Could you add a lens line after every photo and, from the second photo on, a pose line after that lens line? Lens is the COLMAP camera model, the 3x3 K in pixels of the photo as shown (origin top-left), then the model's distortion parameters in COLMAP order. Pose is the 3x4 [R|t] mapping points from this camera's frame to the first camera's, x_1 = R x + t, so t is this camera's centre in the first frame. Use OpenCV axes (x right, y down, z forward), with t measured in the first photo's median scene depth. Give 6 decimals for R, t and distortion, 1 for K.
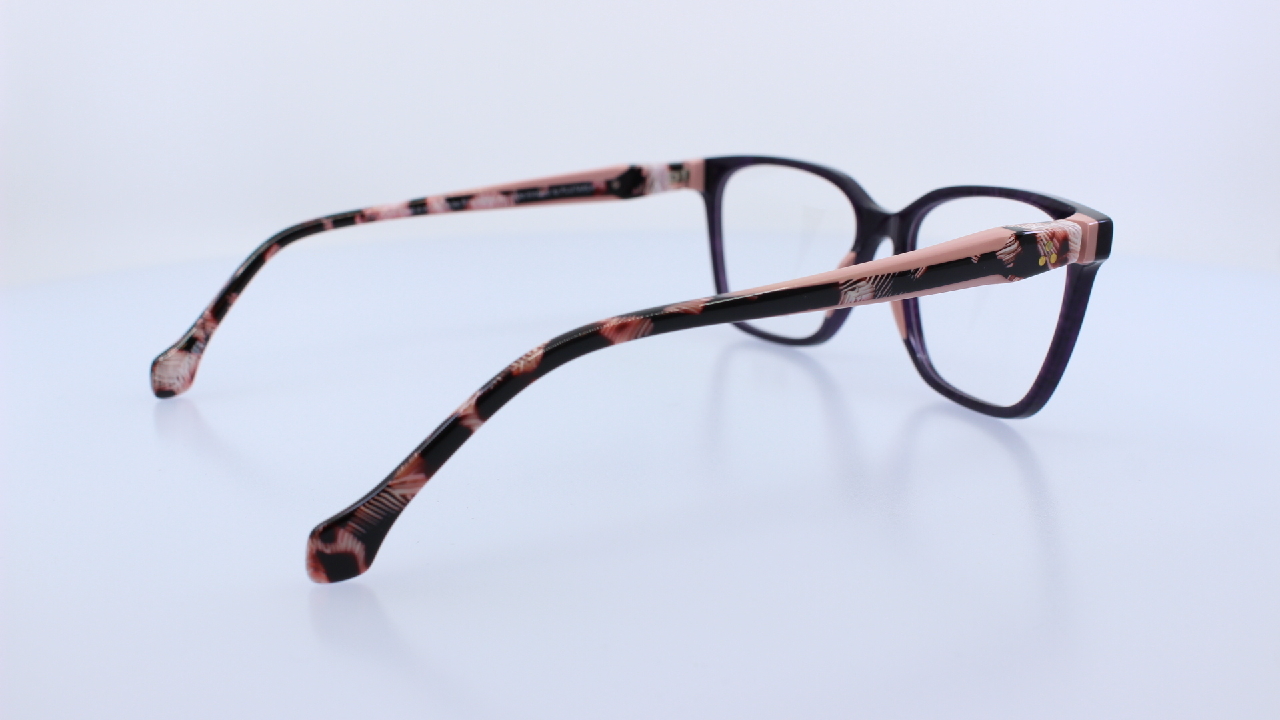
lens RADIAL K [[1369.3, 0, 640.9], [0, 1369.3, 353.7], [0, 0, 1]] dist [-0.108790, 0.000000]
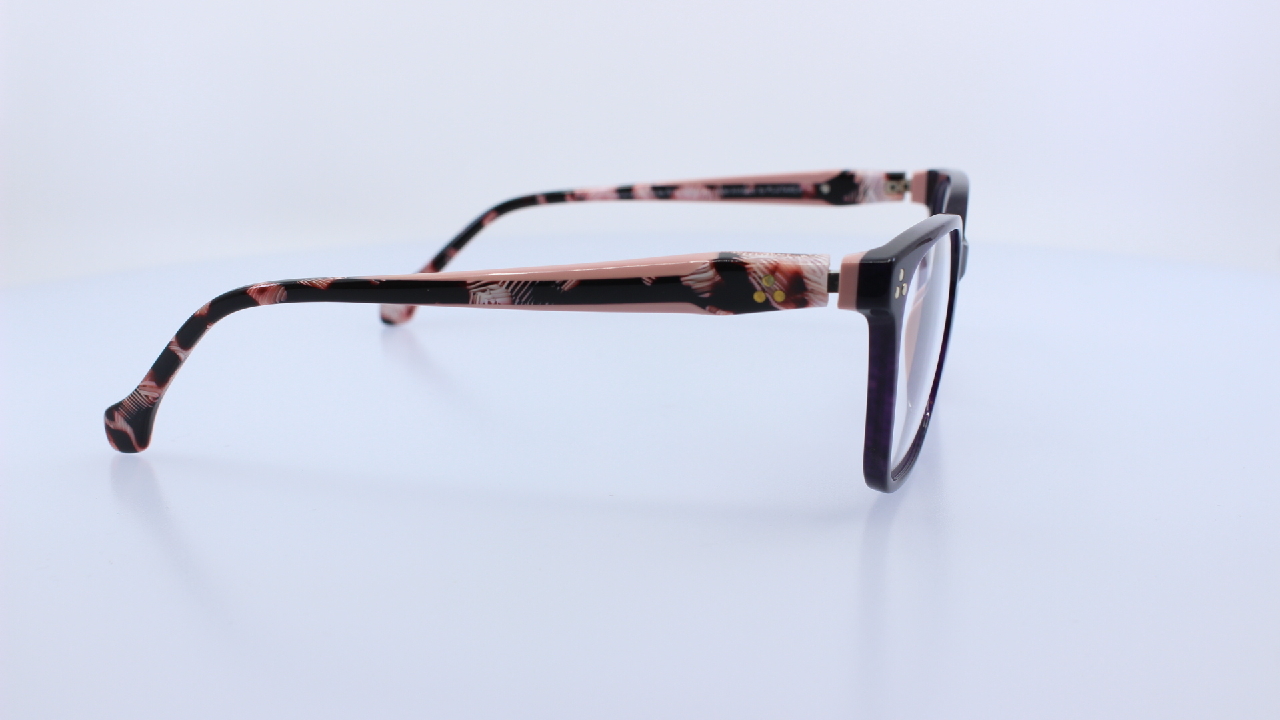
lens RADIAL K [[1369.3, 0, 636.9], [0, 1369.3, 353.9], [0, 0, 1]] dist [-0.108790, 0.000000]
pose [[0.707571, 0.162239, -0.687765, 0.653648], [-0.158807, 0.984899, 0.068951, -0.062158], [0.688566, 0.060434, 0.722651, 0.250130]]
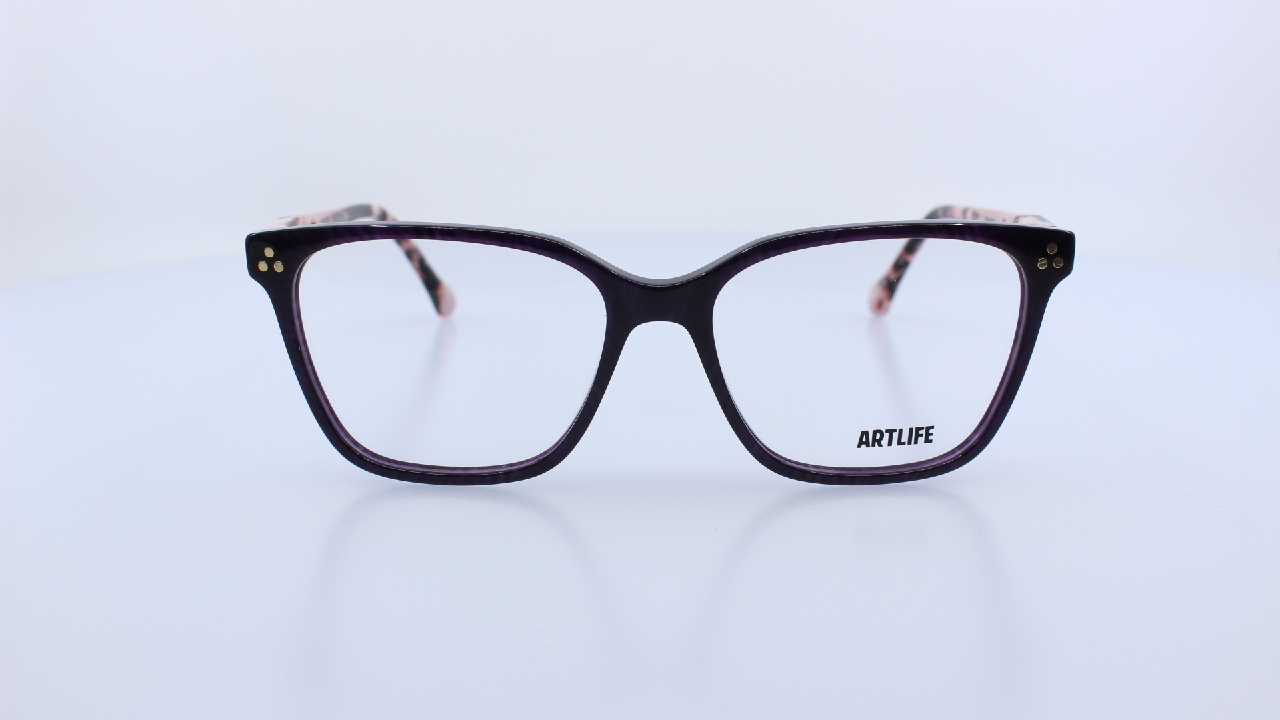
lens RADIAL K [[1369.3, 0, 643.0], [0, 1369.3, 363.7], [0, 0, 1]] dist [-0.108790, 0.000000]
pose [[-0.494530, 0.211221, -0.843105, 0.824613], [-0.193084, 0.919086, 0.343511, -0.317056], [0.847443, 0.332666, -0.413732, 1.329537]]
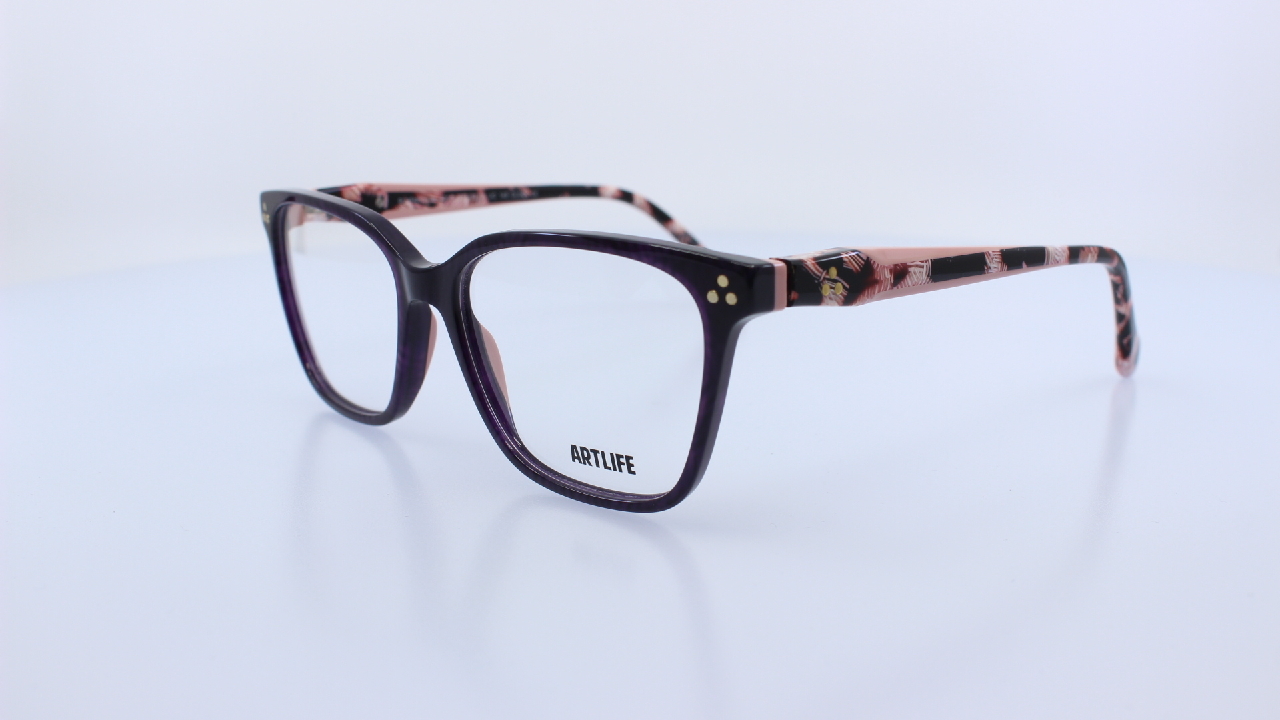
lens RADIAL K [[1369.3, 0, 637.9], [0, 1369.3, 351.1], [0, 0, 1]] dist [-0.108790, 0.000000]
pose [[-0.965788, 0.069610, -0.249814, 0.270540], [-0.048541, 0.897754, 0.437814, -0.415980], [0.254748, 0.434962, -0.863662, 1.760031]]
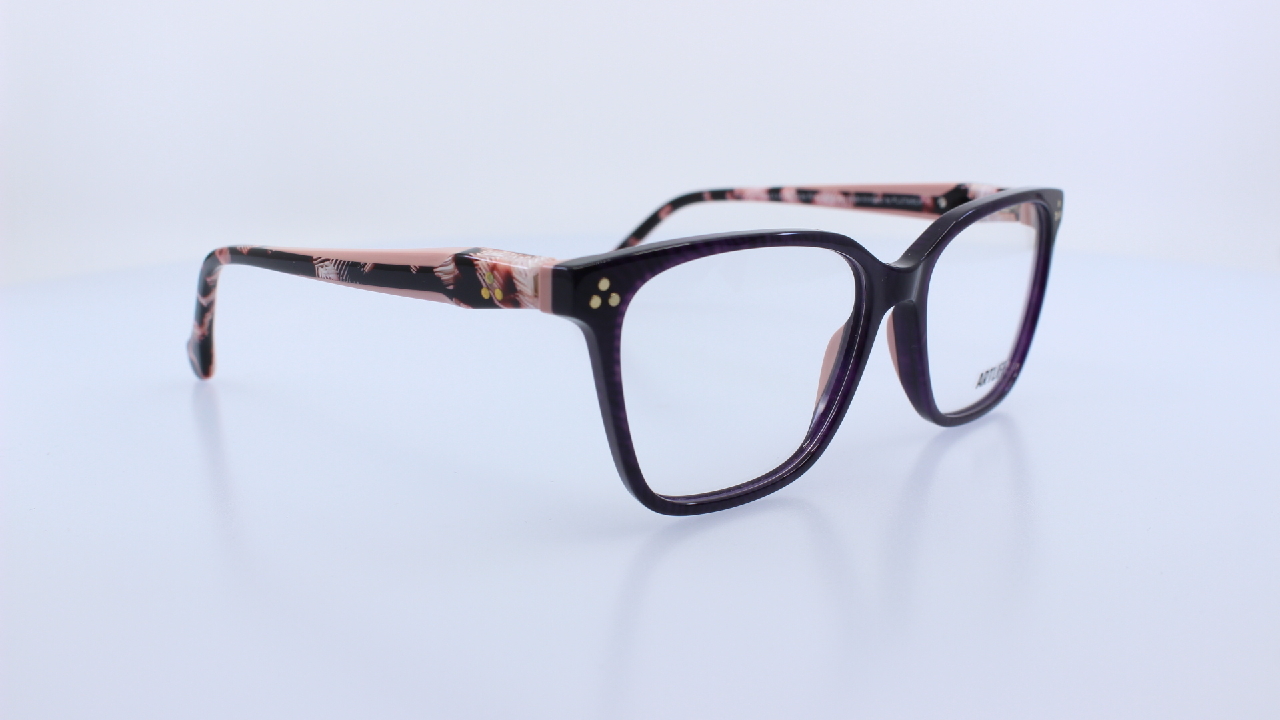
lens RADIAL K [[1369.3, 0, 640.1], [0, 1369.3, 360.1], [0, 0, 1]] dist [-0.108790, 0.000000]
pose [[0.259404, 0.229617, -0.938075, 0.901818], [-0.217034, 0.960340, 0.175052, -0.157905], [0.941066, 0.158185, 0.298951, 0.648610]]
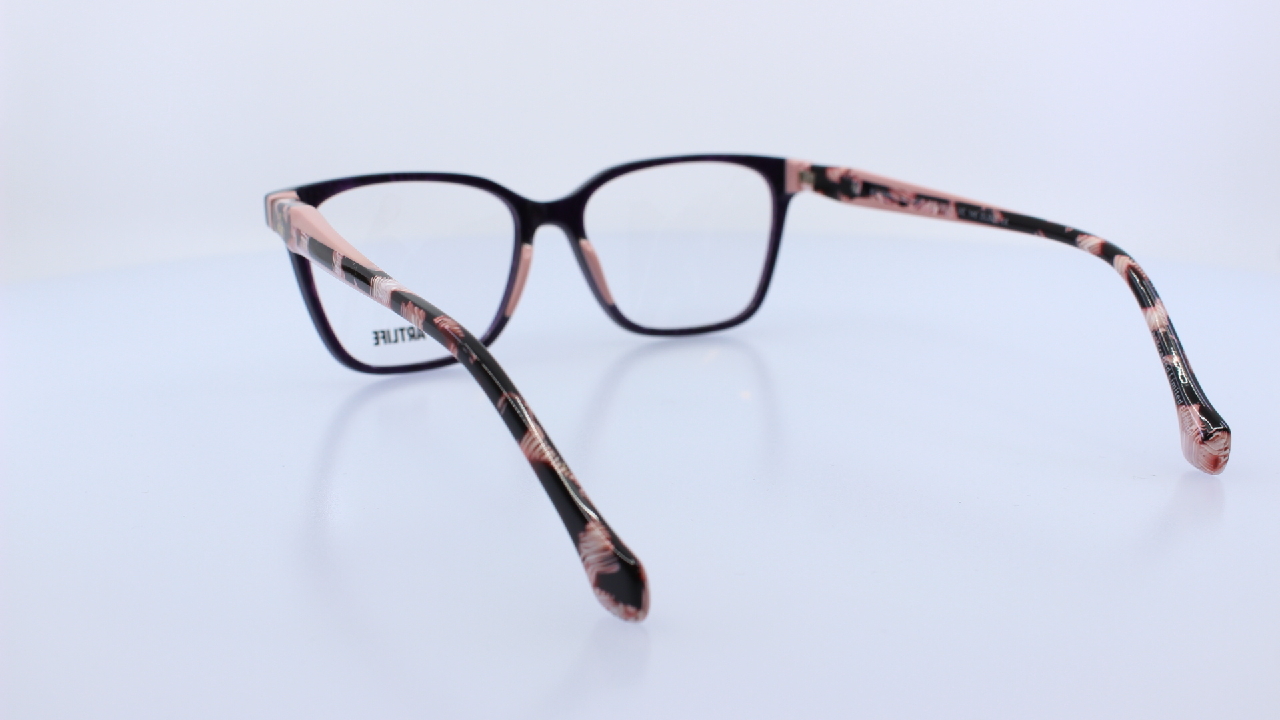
lens RADIAL K [[1369.3, 0, 641.3], [0, 1369.3, 353.3], [0, 0, 1]] dist [-0.108790, 0.000000]
pose [[-0.003244, -0.223316, 0.974741, -0.906317], [0.234359, 0.947429, 0.217839, -0.210598], [-0.972145, 0.229146, 0.049262, 0.916221]]
